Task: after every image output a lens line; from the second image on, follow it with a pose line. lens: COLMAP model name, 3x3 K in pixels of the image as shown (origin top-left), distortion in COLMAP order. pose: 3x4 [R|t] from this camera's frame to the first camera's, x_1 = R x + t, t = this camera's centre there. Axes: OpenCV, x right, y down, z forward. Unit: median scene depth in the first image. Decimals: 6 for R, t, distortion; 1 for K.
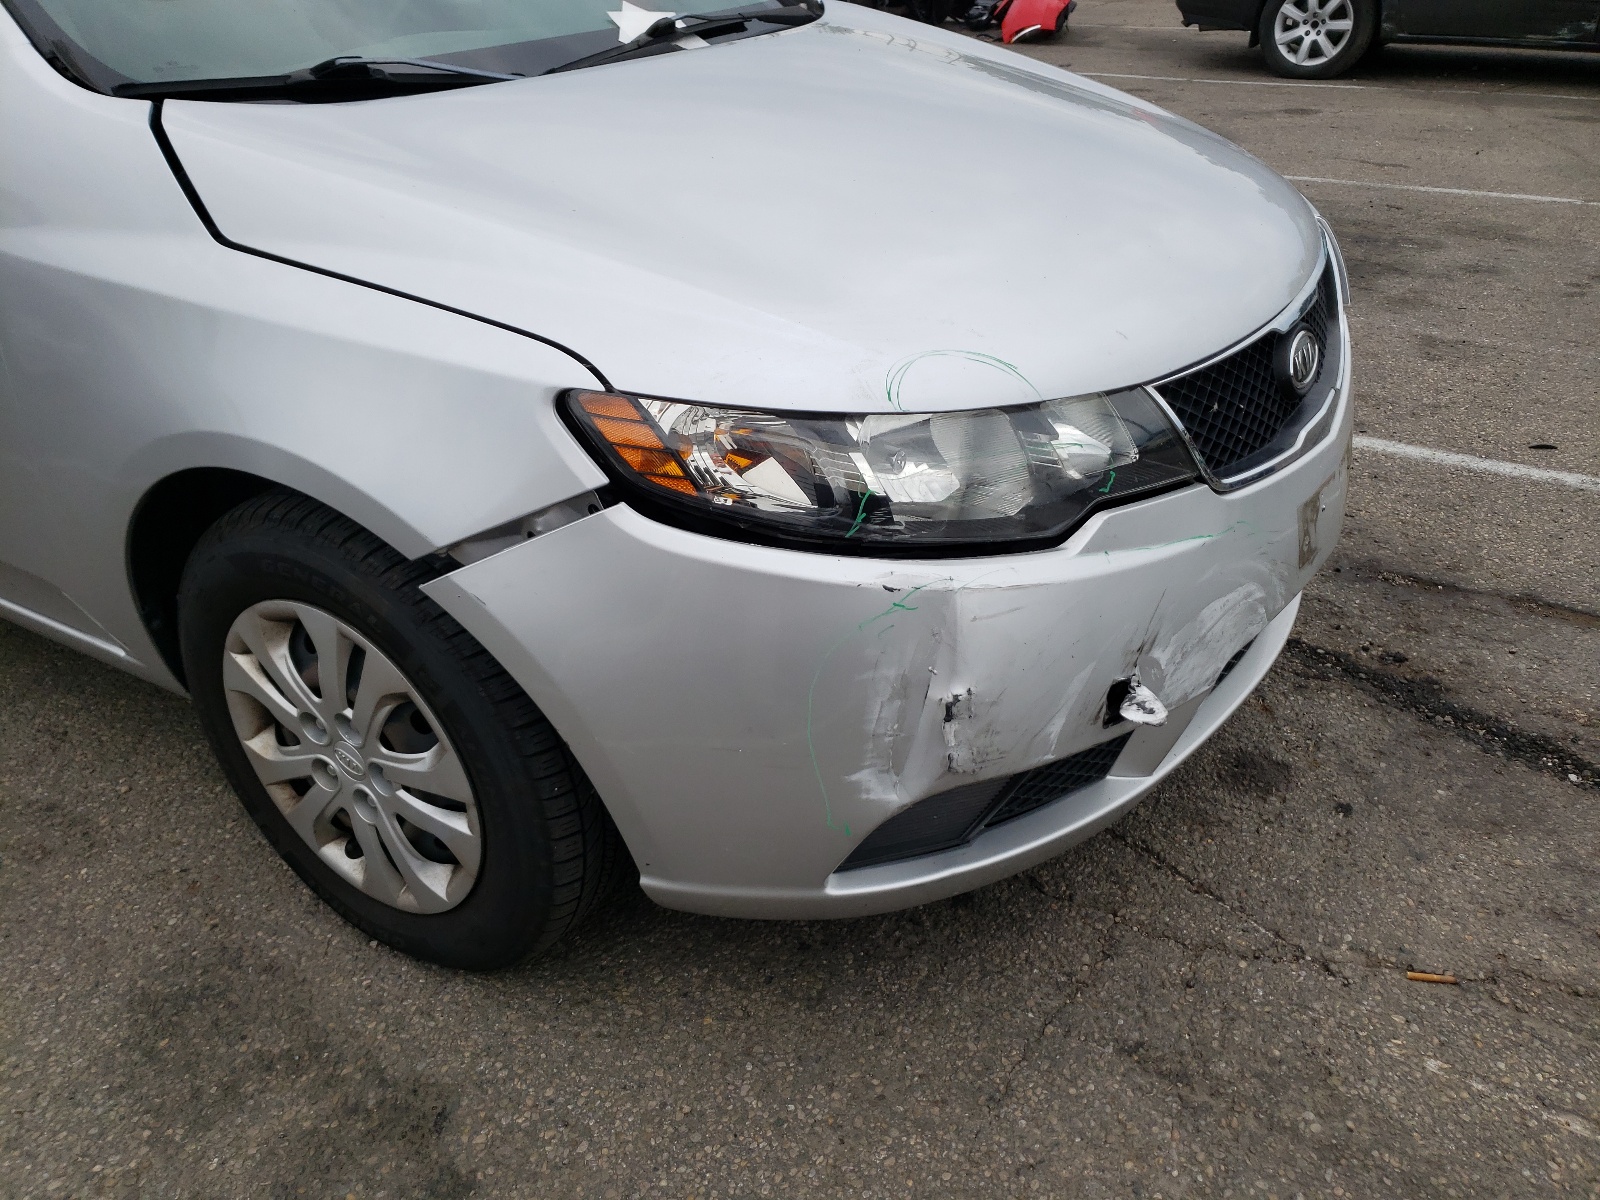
lens RADIAL K [[1248.1, 0, 804.6], [0, 1248.1, 617.5], [0, 0, 1]] dist [0.003702, 0.009854]
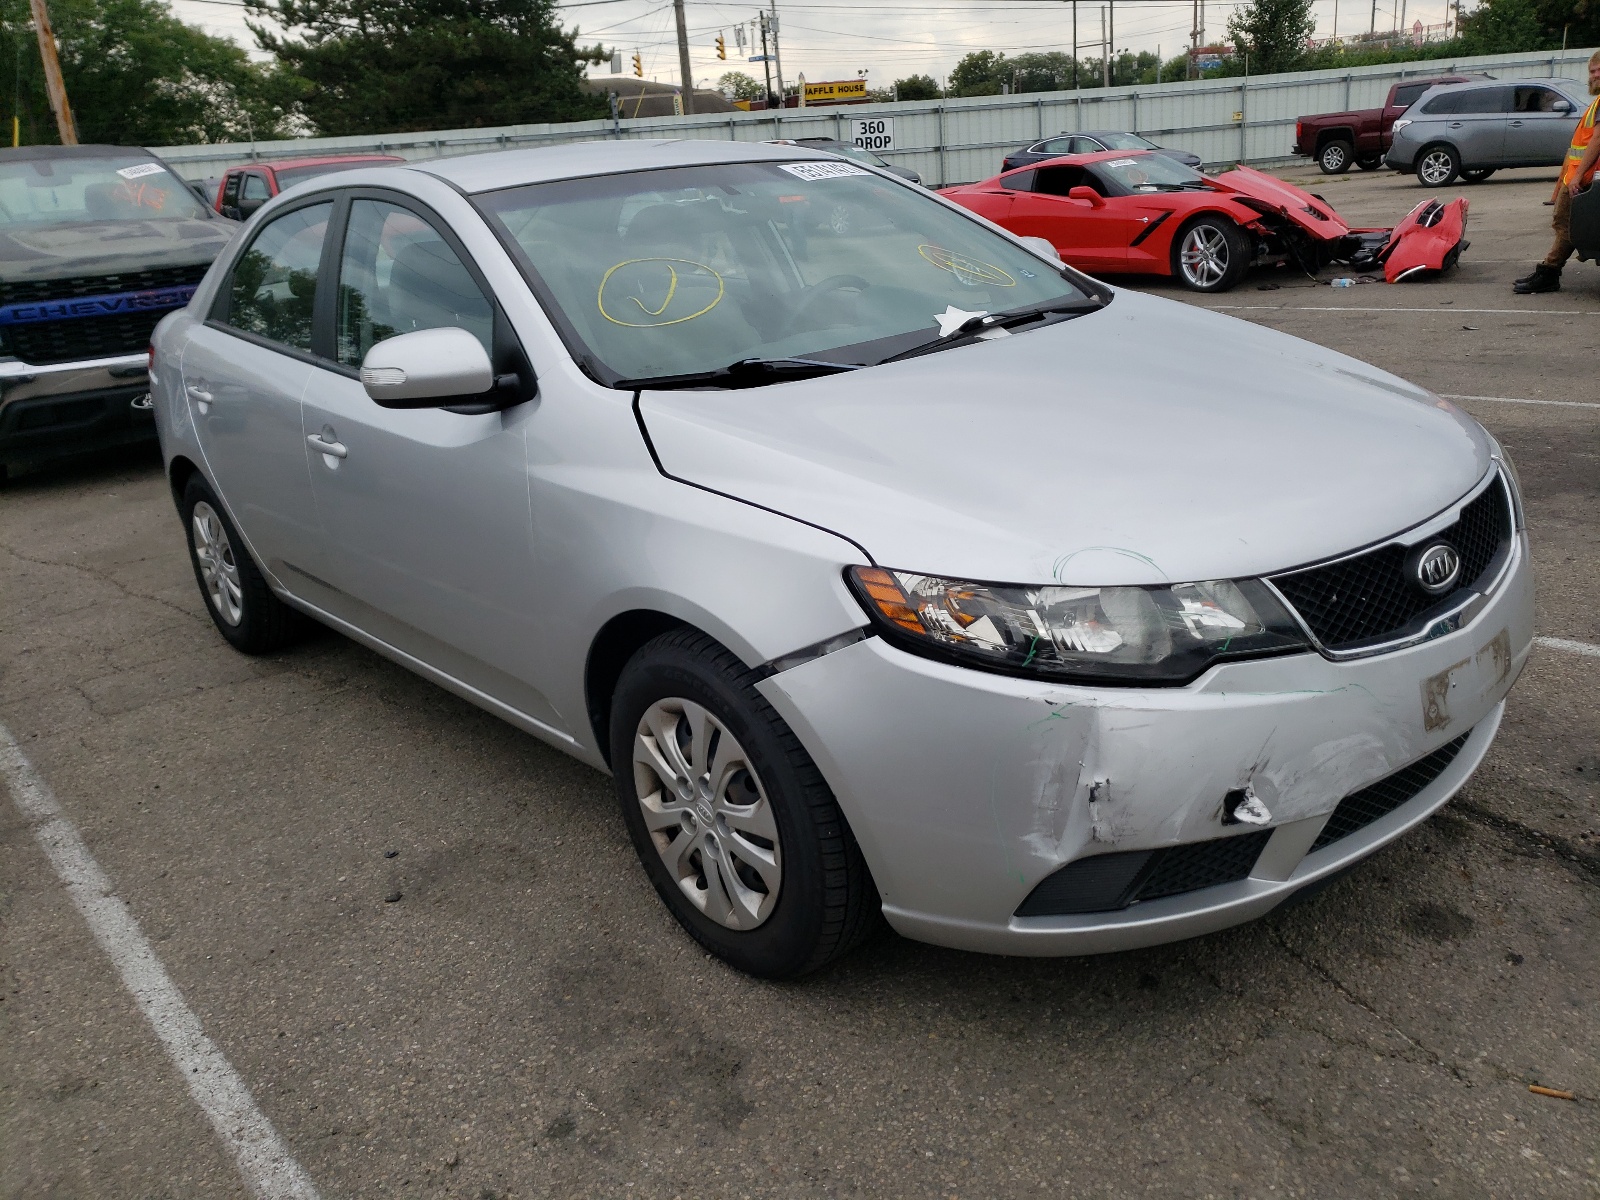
lens RADIAL K [[1248.1, 0, 804.6], [0, 1248.1, 617.5], [0, 0, 1]] dist [0.003702, 0.009854]
pose [[0.951949, 0.041658, -0.303409, 0.191612], [-0.092775, 0.983380, -0.156066, 0.109892], [0.291865, 0.176716, 0.939993, -0.403018]]
